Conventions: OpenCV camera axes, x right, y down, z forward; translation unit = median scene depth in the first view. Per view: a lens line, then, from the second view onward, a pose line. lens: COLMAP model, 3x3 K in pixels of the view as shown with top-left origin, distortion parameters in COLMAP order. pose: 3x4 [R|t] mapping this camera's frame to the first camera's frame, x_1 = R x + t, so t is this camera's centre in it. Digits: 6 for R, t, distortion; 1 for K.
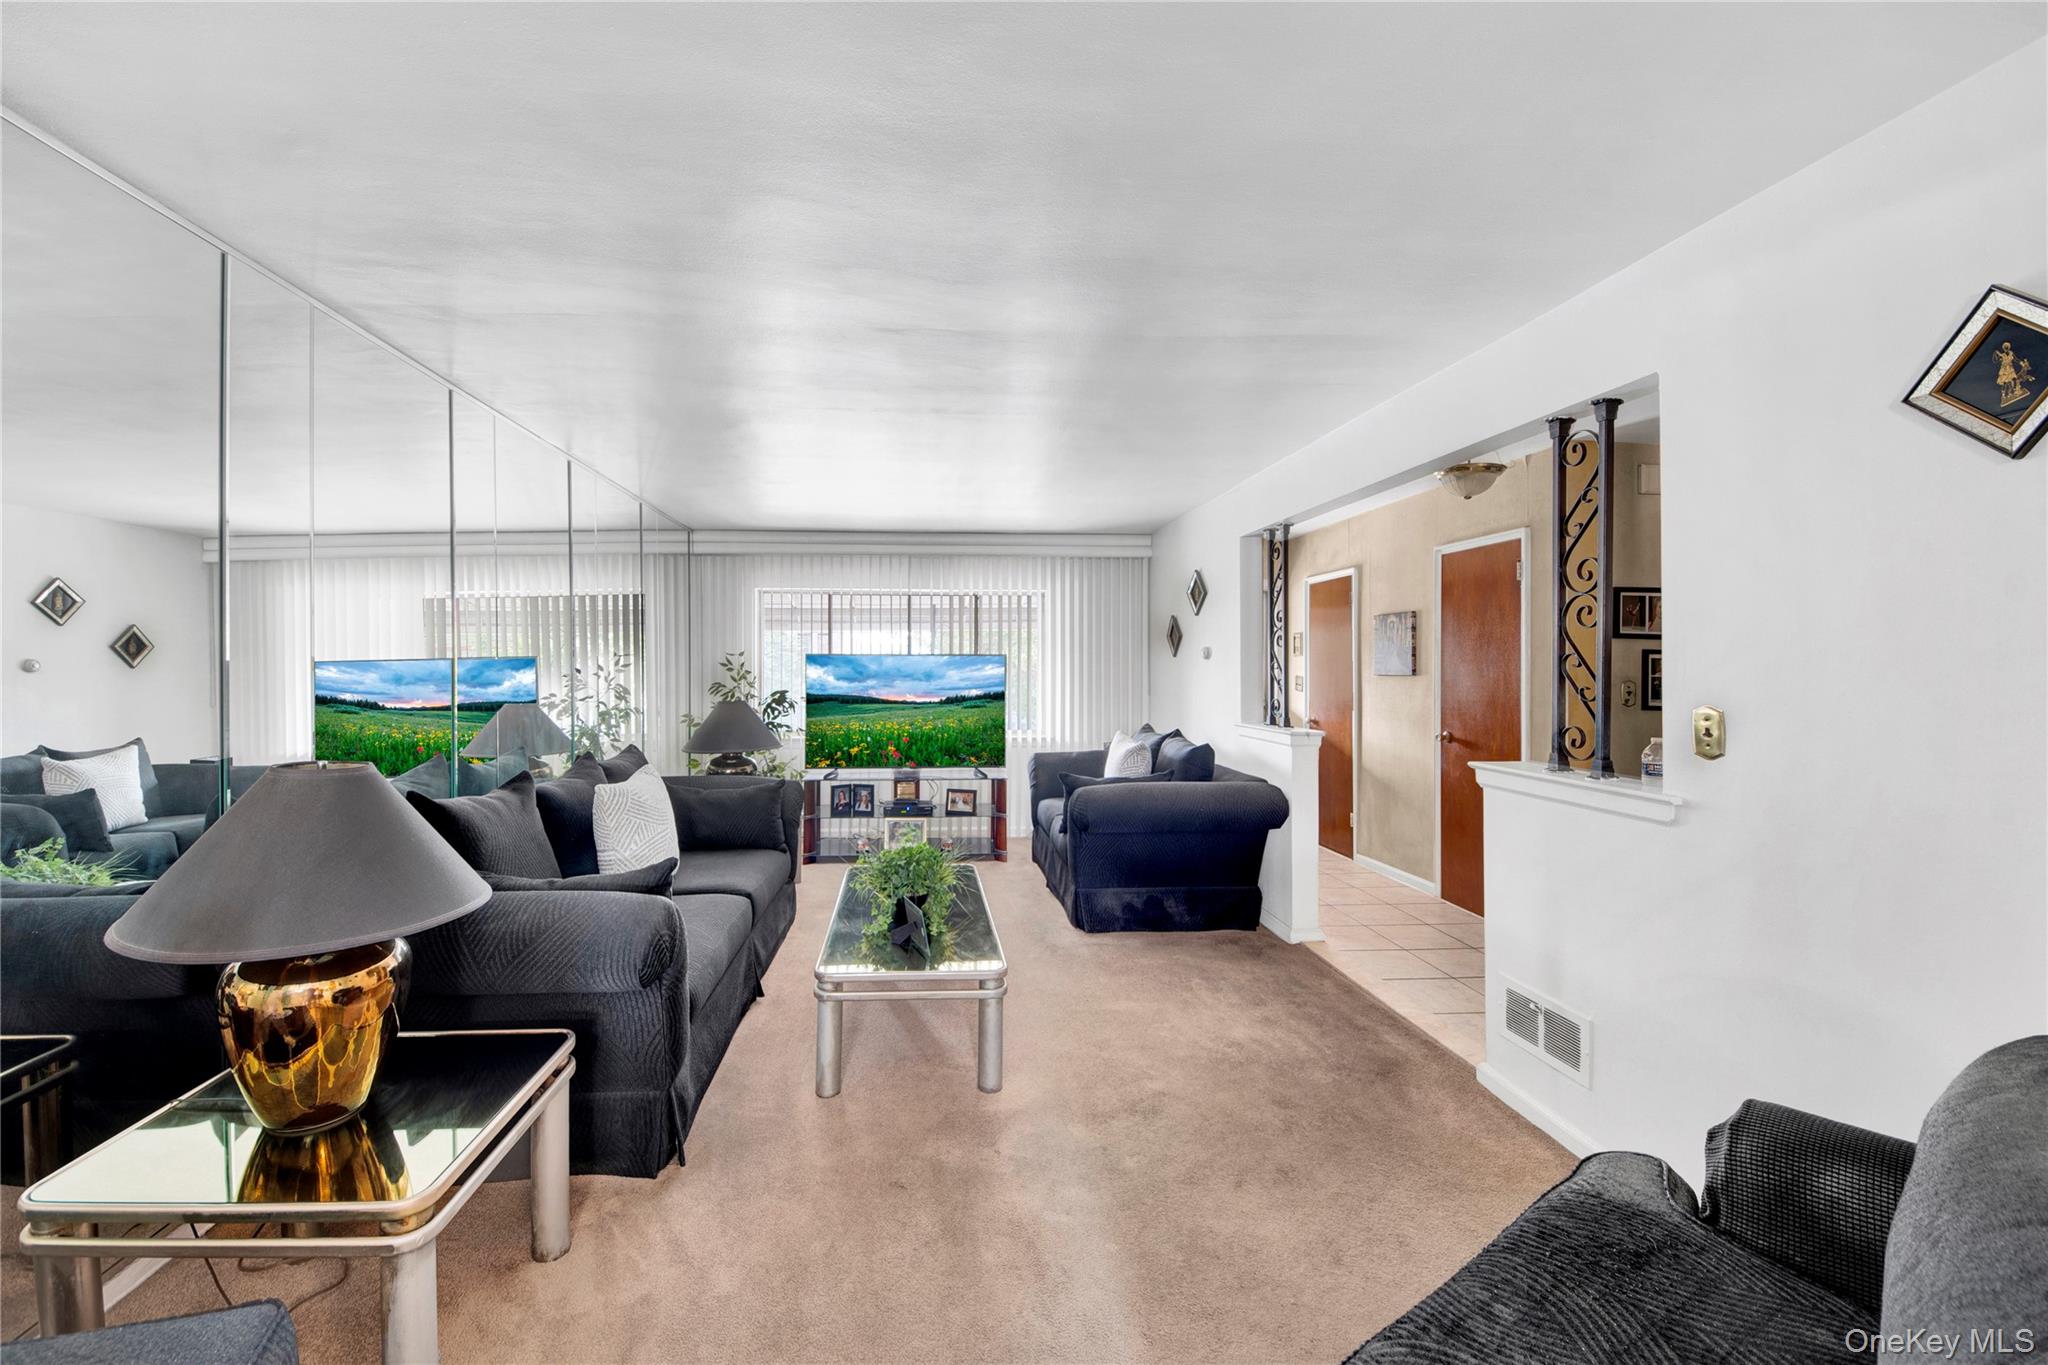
lens RADIAL K [[826.3, 0, 1024.0], [0, 826.3, 682.5], [0, 0, 1]] dist [0.000791, -0.007670]
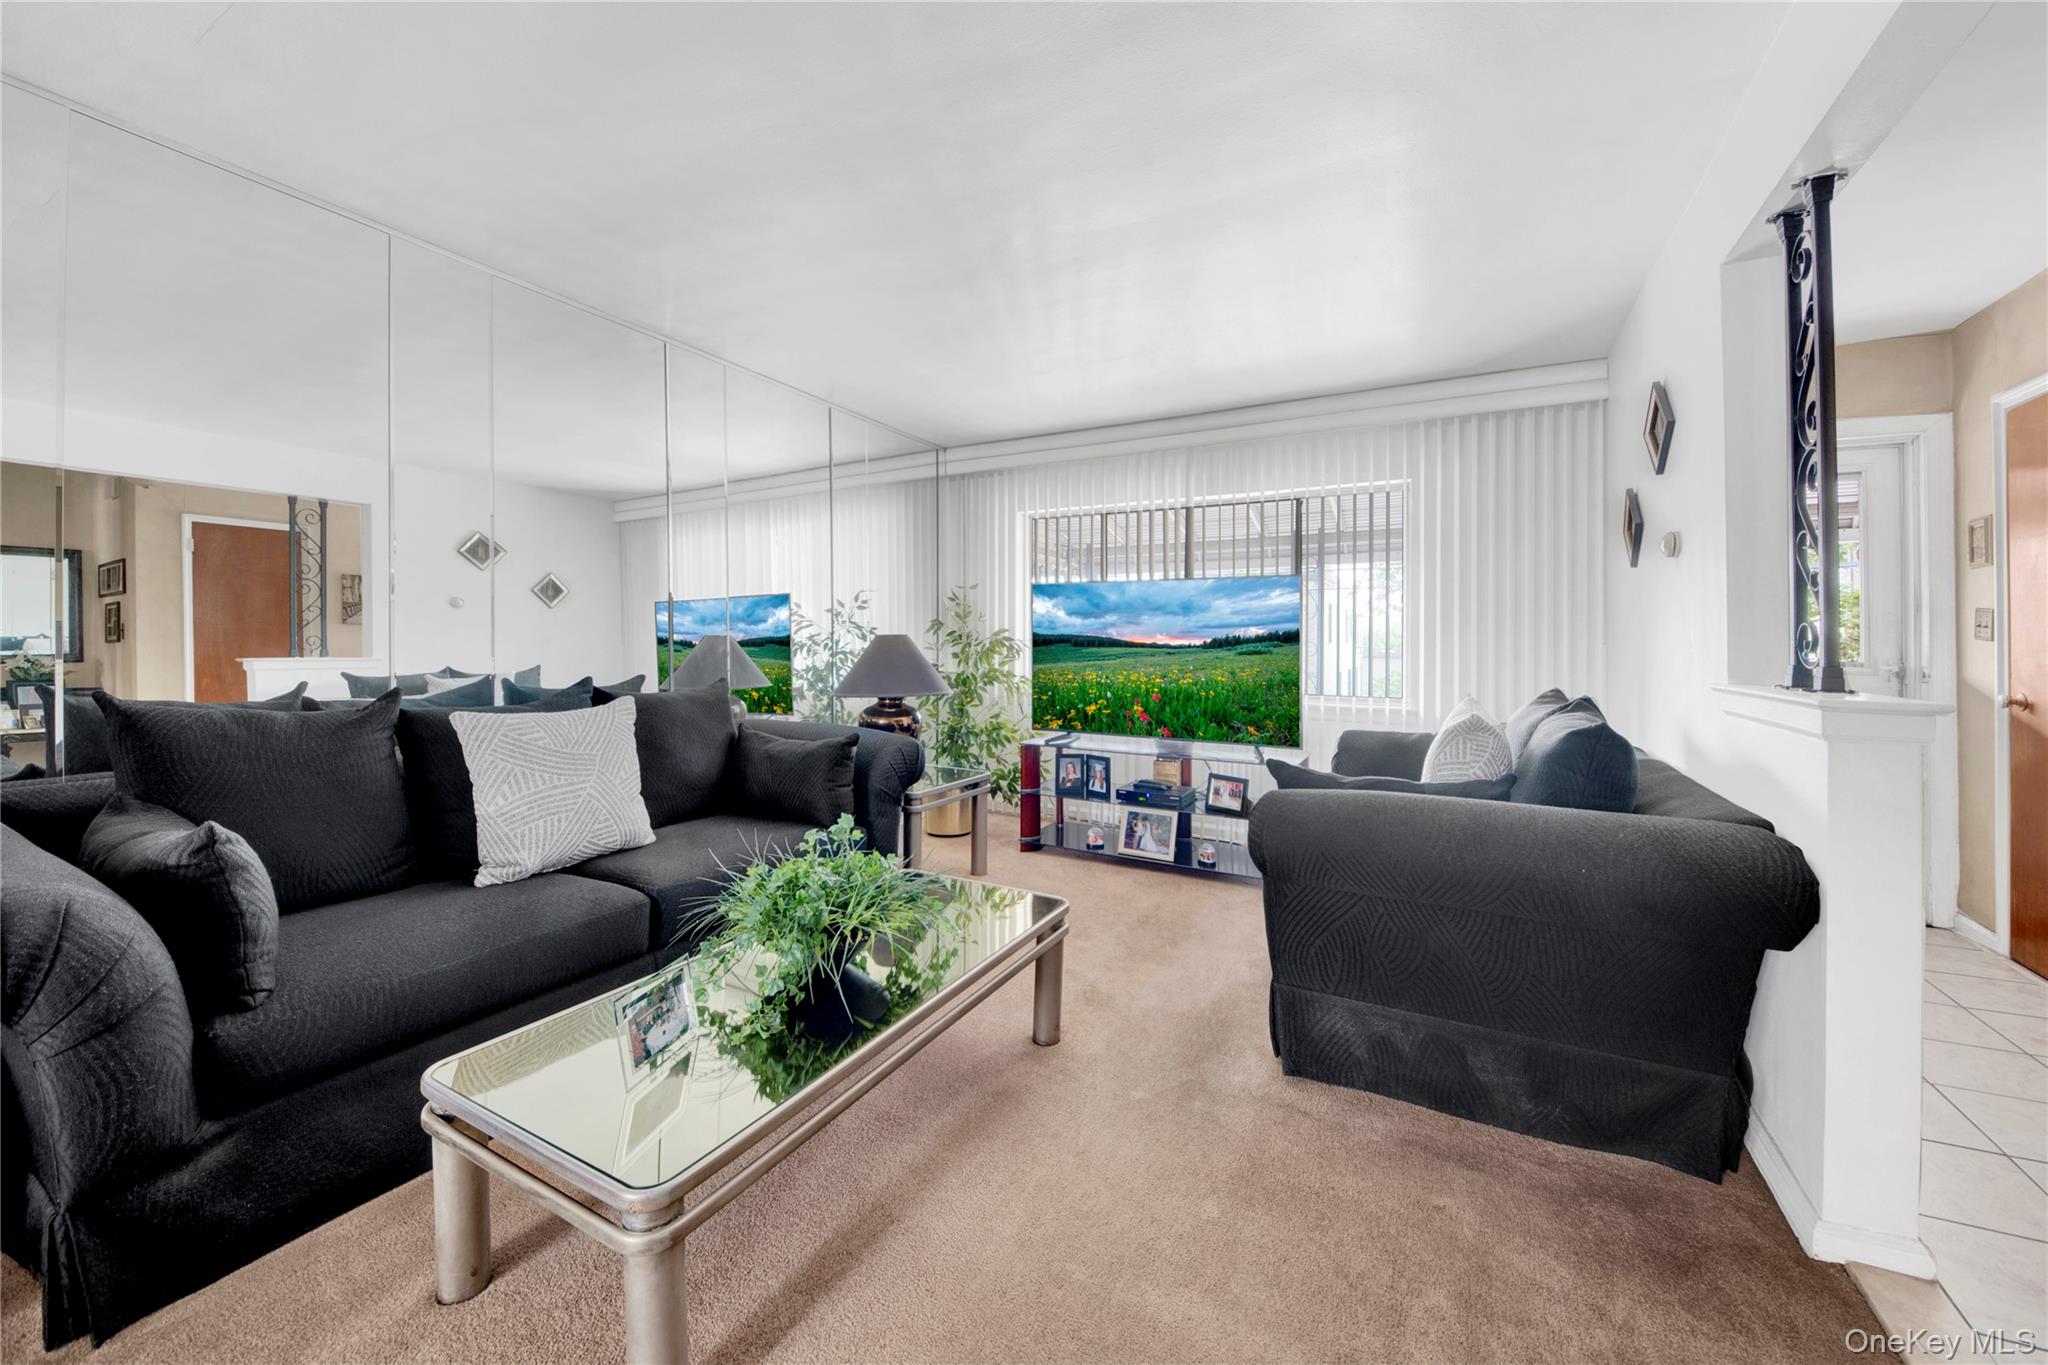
lens RADIAL K [[816.6, 0, 1022.5], [0, 816.6, 642.4], [0, 0, 1]] dist [-0.000312, -0.012741]
pose [[0.806761, 0.002172, -0.590874, 0.183114], [-0.010395, 0.999891, -0.010517, 0.030222], [0.590787, 0.014627, 0.806695, 0.366765]]
